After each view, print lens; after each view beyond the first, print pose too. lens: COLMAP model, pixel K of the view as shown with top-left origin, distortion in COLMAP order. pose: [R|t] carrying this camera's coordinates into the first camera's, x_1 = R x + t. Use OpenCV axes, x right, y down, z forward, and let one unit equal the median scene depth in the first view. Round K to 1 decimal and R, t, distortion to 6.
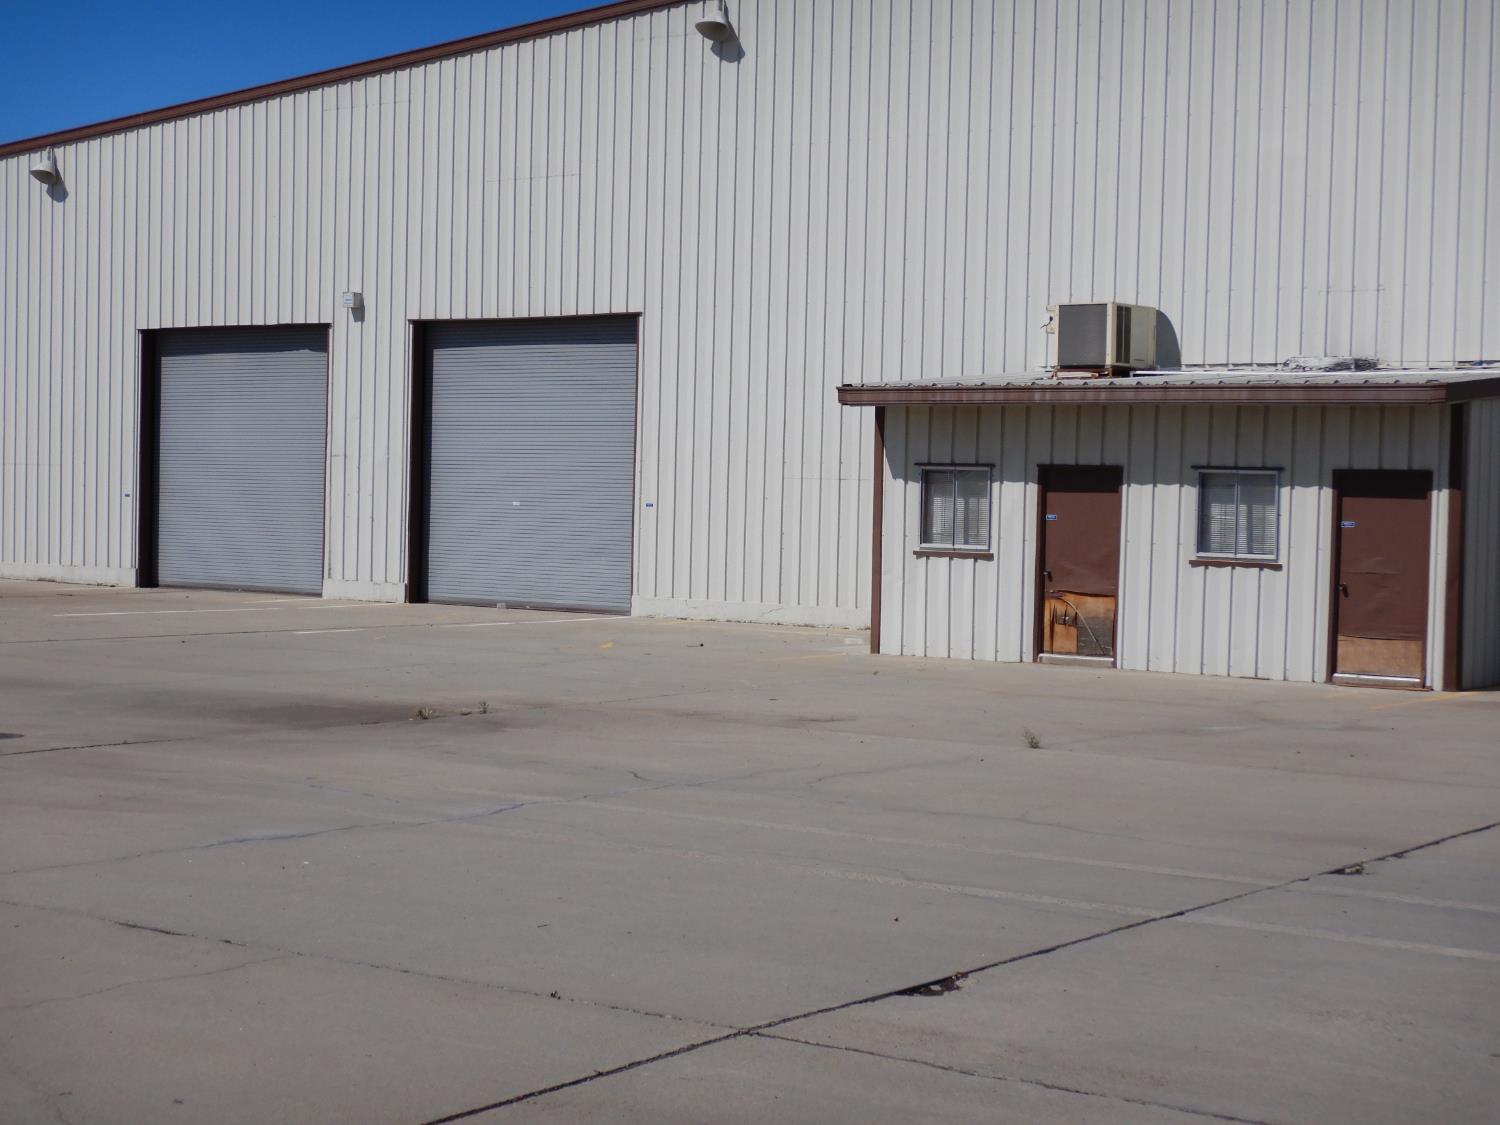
lens RADIAL K [[2455.7, 0, 749.7], [0, 2455.7, 562.9], [0, 0, 1]] dist [0.070523, 0.000000]
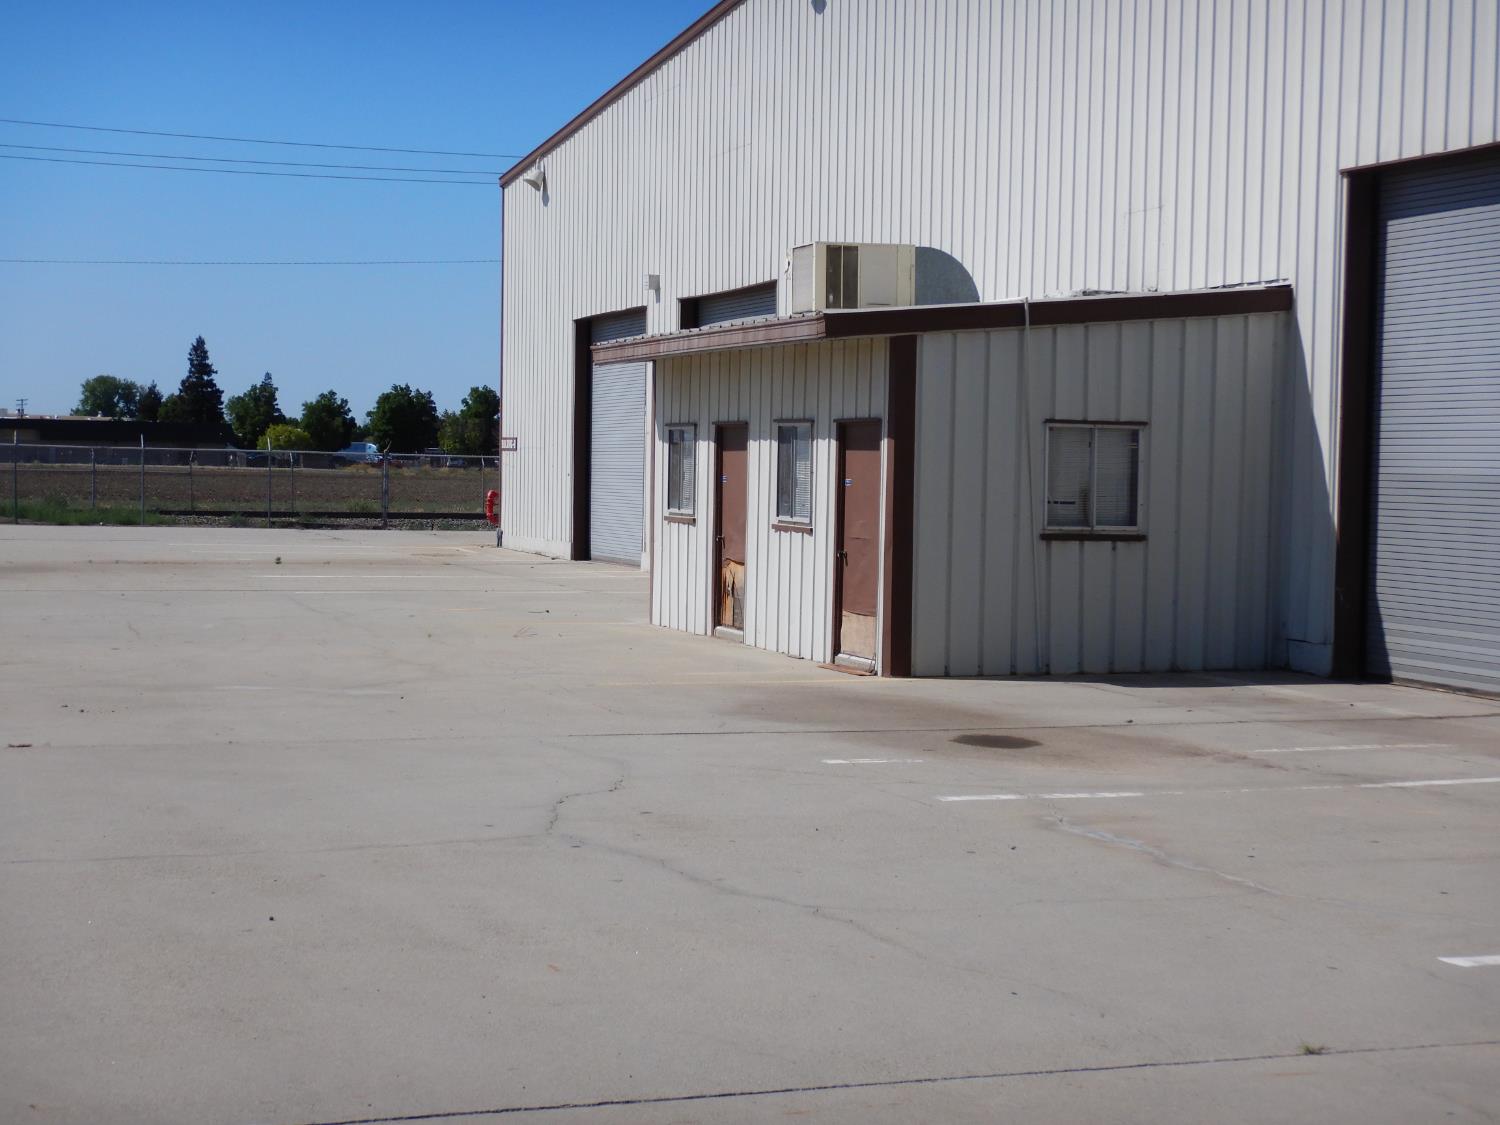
lens RADIAL K [[2455.7, 0, 749.1], [0, 2455.7, 564.8], [0, 0, 1]] dist [0.070523, 0.000000]
pose [[0.825880, 0.018322, -0.563548, 0.646409], [-0.019813, 0.999798, 0.003469, 0.010176], [0.563497, 0.008301, 0.826076, 0.245912]]
